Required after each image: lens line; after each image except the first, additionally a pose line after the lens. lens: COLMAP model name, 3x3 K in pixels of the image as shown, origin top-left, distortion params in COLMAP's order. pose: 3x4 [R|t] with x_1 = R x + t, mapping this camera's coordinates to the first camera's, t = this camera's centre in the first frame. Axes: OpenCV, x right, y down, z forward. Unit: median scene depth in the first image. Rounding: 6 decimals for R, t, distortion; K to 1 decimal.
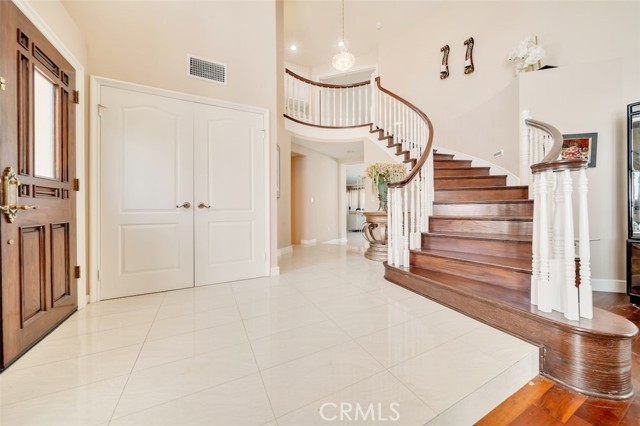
lens RADIAL K [[229.6, 0, 320.7], [0, 229.6, 208.4], [0, 0, 1]] dist [-0.000602, -0.000094]
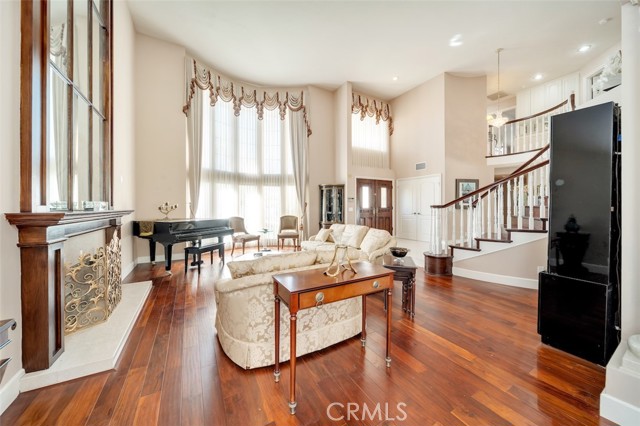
lens RADIAL K [[229.6, 0, 320.7], [0, 229.6, 208.4], [0, 0, 1]] dist [-0.000602, -0.000094]
pose [[0.055484, -0.008174, -0.998426, 2.906740], [-0.001782, 0.999964, -0.008285, -0.059767], [0.998458, 0.002239, 0.055468, -0.519069]]
